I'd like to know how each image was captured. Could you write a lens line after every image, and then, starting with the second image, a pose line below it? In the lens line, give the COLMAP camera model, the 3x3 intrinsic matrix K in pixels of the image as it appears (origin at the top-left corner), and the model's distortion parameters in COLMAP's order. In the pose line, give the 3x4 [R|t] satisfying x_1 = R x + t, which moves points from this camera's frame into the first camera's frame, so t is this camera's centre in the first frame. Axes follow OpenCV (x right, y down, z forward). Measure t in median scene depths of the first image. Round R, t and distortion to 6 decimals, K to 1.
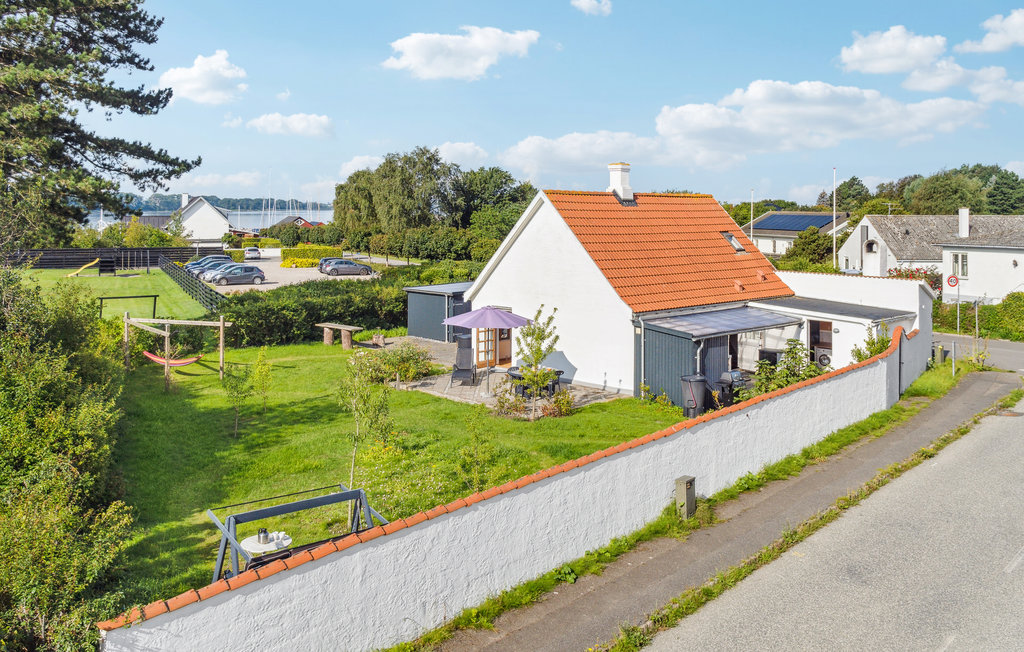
lens RADIAL K [[1074.8, 0, 512.0], [0, 1074.8, 326.0], [0, 0, 1]] dist [0.000816, -0.000226]
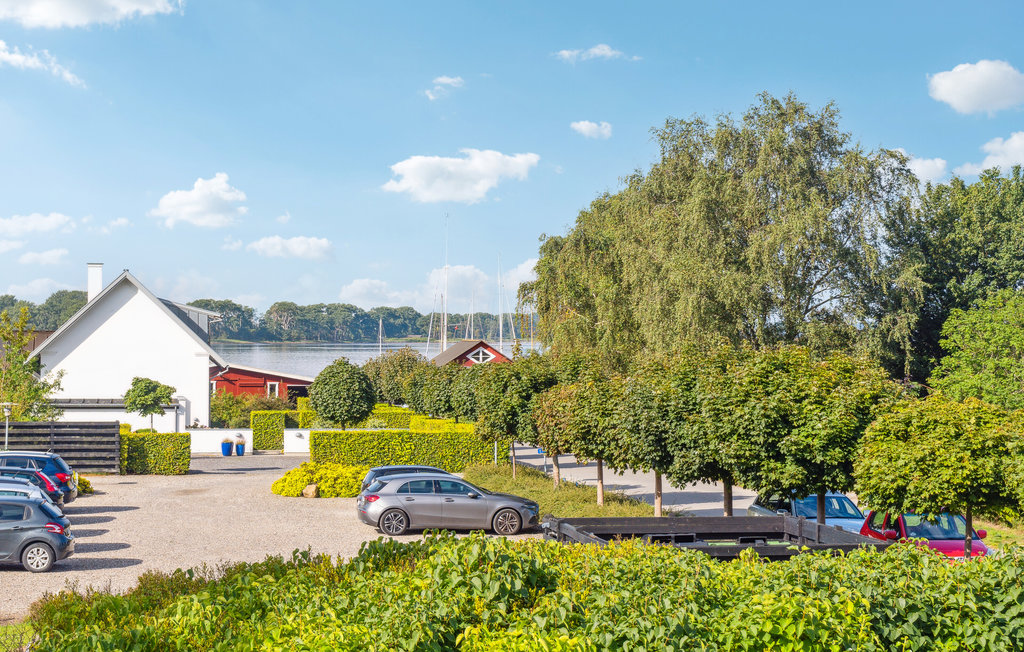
lens RADIAL K [[2283.0, 0, 512.0], [0, 2283.0, 326.0], [0, 0, 1]] dist [0.083676, 0.071159]
pose [[0.967145, 0.000681, -0.254225, 0.005972], [-0.030528, 0.993072, -0.113475, -0.028823], [0.252386, 0.117507, 0.960465, 0.377258]]
